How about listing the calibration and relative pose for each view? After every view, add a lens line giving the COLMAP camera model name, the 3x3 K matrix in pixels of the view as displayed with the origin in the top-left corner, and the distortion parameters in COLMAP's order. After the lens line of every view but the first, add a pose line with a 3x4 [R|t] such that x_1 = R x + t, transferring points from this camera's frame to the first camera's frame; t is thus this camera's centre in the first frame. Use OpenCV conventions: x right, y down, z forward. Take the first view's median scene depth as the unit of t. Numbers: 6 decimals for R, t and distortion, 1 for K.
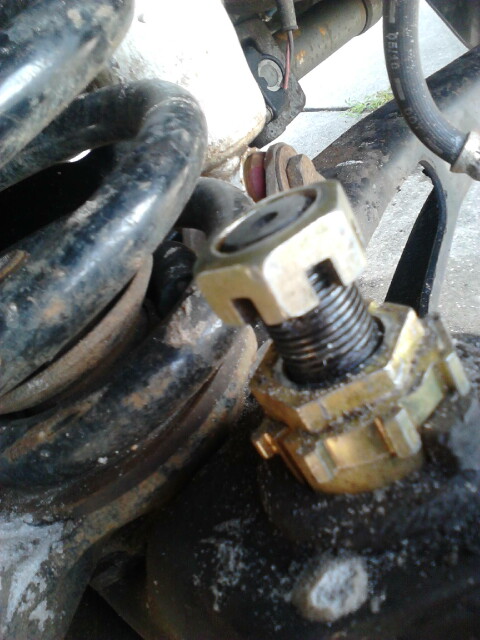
lens RADIAL K [[643.1, 0, 241.8], [0, 643.1, 291.0], [0, 0, 1]] dist [-0.041422, 0.003451]
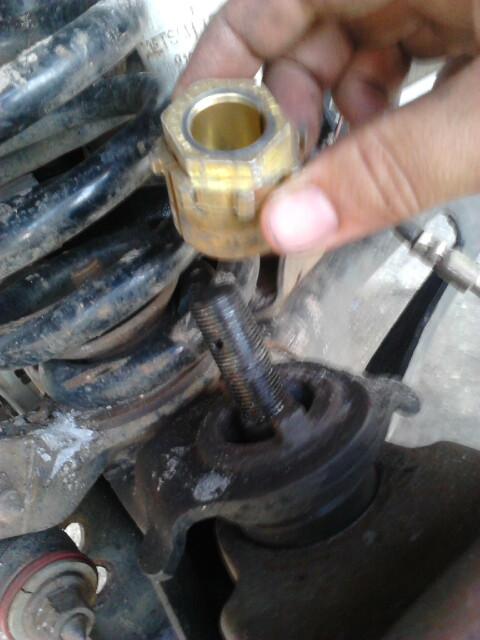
lens RADIAL K [[649.5, 0, 240.0], [0, 649.5, 320.0], [0, 0, 1]] dist [-0.013189, -0.003252]
pose [[0.974479, 0.191591, -0.116978, 0.241211], [-0.179597, 0.978040, 0.105748, -0.170623], [0.134669, -0.082041, 0.987488, -0.601682]]
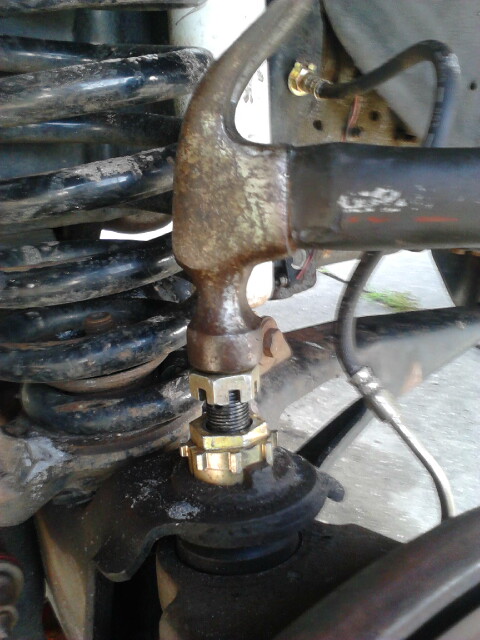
lens RADIAL K [[649.5, 0, 240.0], [0, 649.5, 320.0], [0, 0, 1]] dist [-0.013189, -0.003252]
pose [[0.892767, 0.450465, -0.006928, 0.014436], [-0.447488, 0.884877, -0.129409, 0.031619], [-0.052164, 0.118632, 0.991567, -1.034175]]
